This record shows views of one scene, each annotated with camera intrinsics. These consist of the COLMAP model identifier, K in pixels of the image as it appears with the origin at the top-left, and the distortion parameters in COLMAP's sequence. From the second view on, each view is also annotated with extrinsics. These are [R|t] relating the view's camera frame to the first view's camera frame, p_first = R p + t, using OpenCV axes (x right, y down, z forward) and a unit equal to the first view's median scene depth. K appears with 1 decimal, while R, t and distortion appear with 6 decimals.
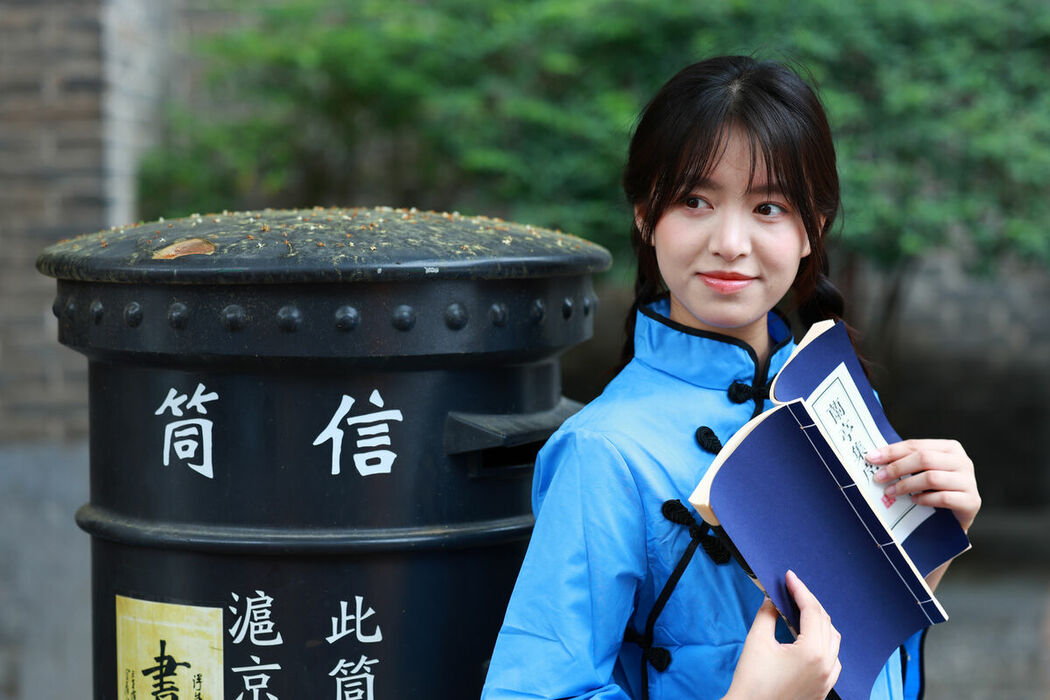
lens RADIAL K [[2908.8, 0, 525.0], [0, 2908.8, 350.0], [0, 0, 1]] dist [0.022989, 0.161387]
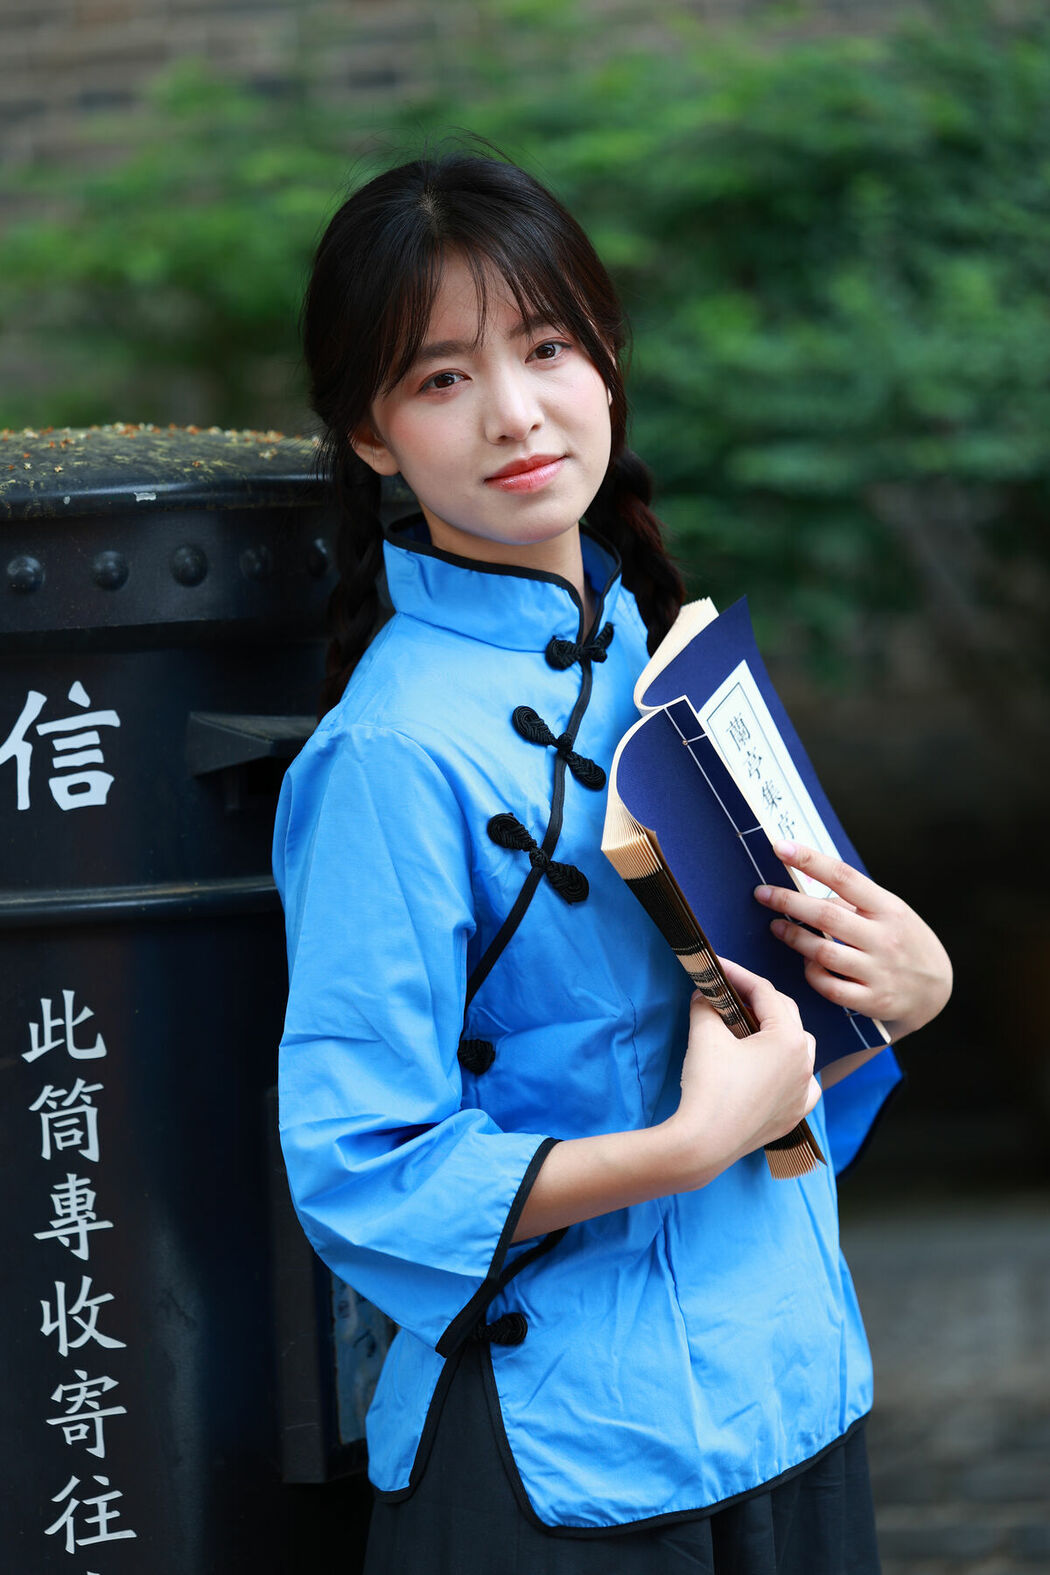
lens RADIAL K [[6755.9, 0, 525.0], [0, 6755.9, 787.5], [0, 0, 1]] dist [0.002563, -1.290556]
pose [[0.996998, -0.051238, -0.058054, 0.141261], [0.049305, 0.998196, -0.034258, 0.096595], [0.059705, 0.031293, 0.997725, -0.552843]]
